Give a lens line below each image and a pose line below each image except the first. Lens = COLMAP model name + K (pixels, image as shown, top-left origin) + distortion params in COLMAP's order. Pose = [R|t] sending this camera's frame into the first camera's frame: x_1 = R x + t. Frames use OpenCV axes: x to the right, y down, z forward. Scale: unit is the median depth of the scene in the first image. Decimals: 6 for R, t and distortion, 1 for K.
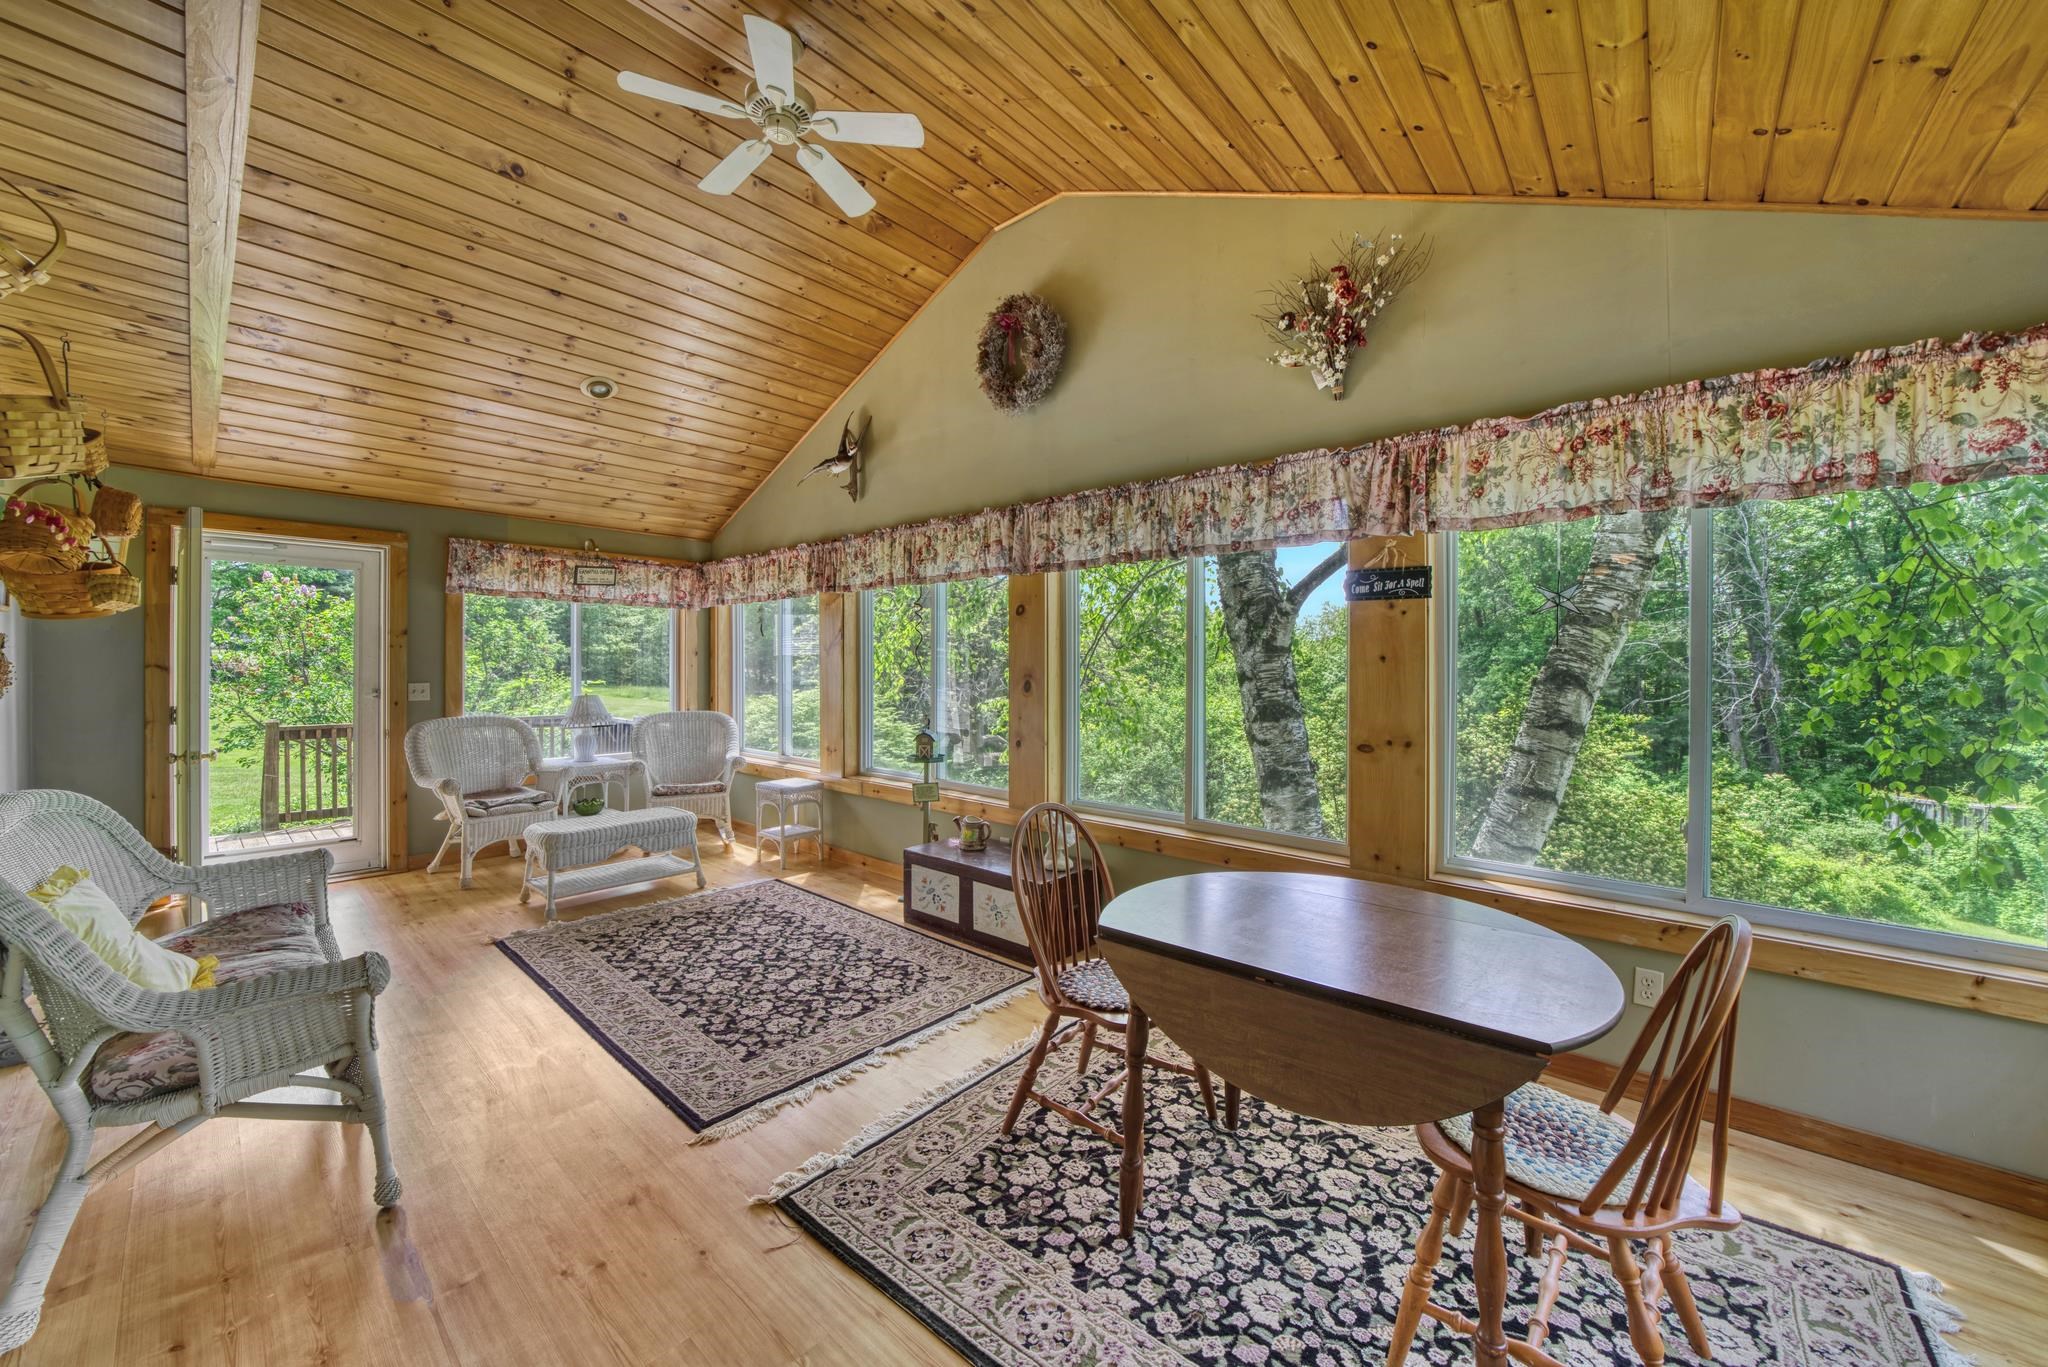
lens RADIAL K [[737.3, 0, 1030.9], [0, 737.3, 661.0], [0, 0, 1]] dist [-0.000817, 0.000118]
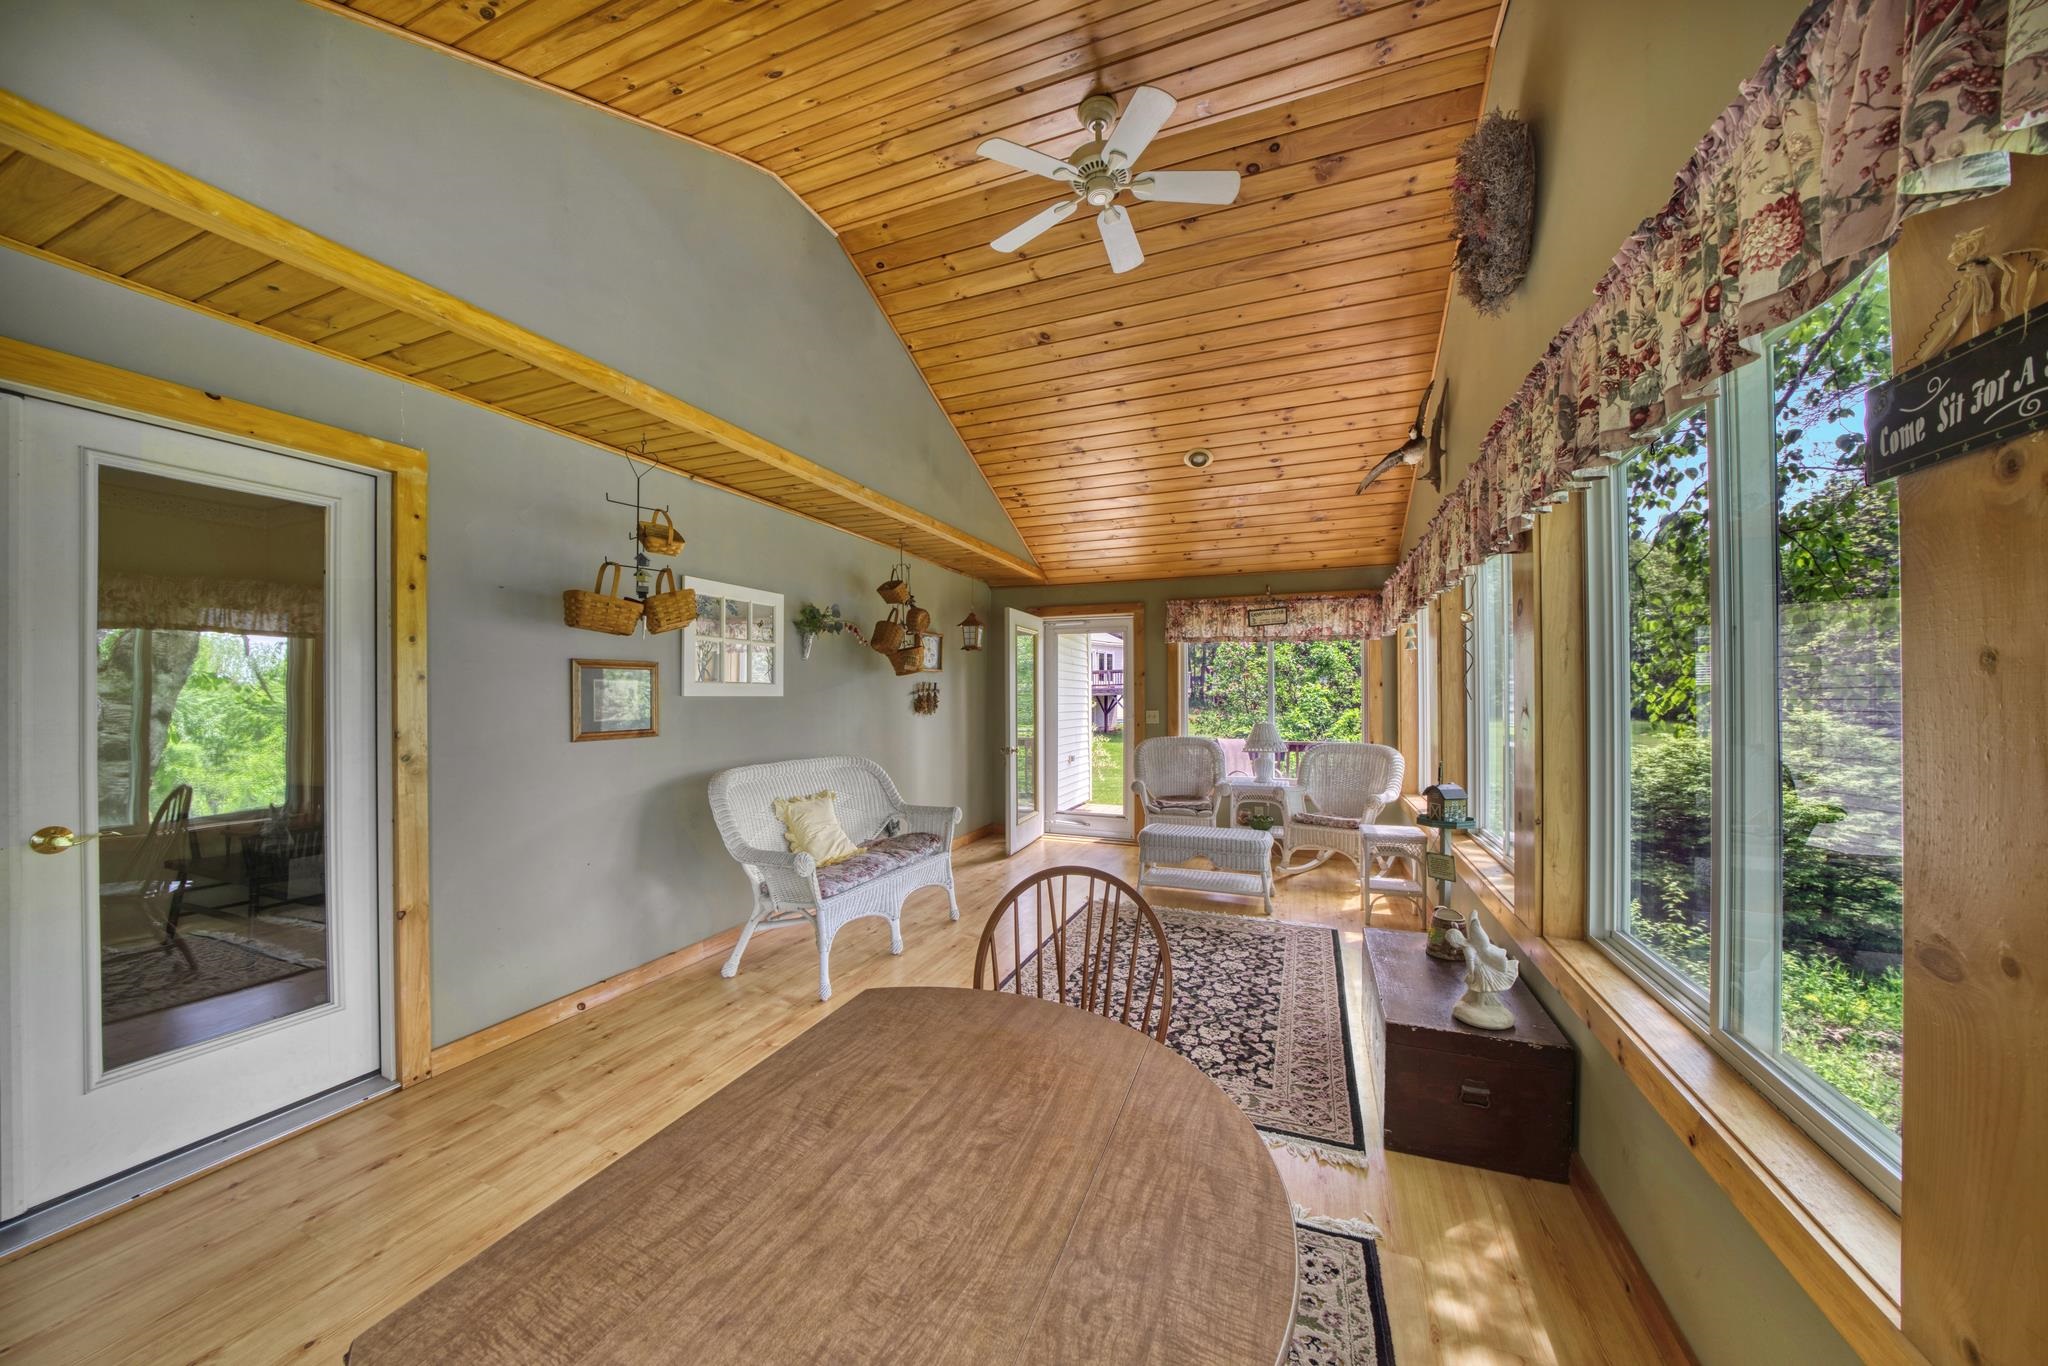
lens RADIAL K [[721.8, 0, 1028.8], [0, 721.8, 693.0], [0, 0, 1]] dist [-0.001613, 0.002940]
pose [[0.348369, -0.009098, -0.937313, 0.412062], [0.007041, 0.999950, -0.007089, 0.006351], [0.937331, -0.004130, 0.348416, 0.376201]]
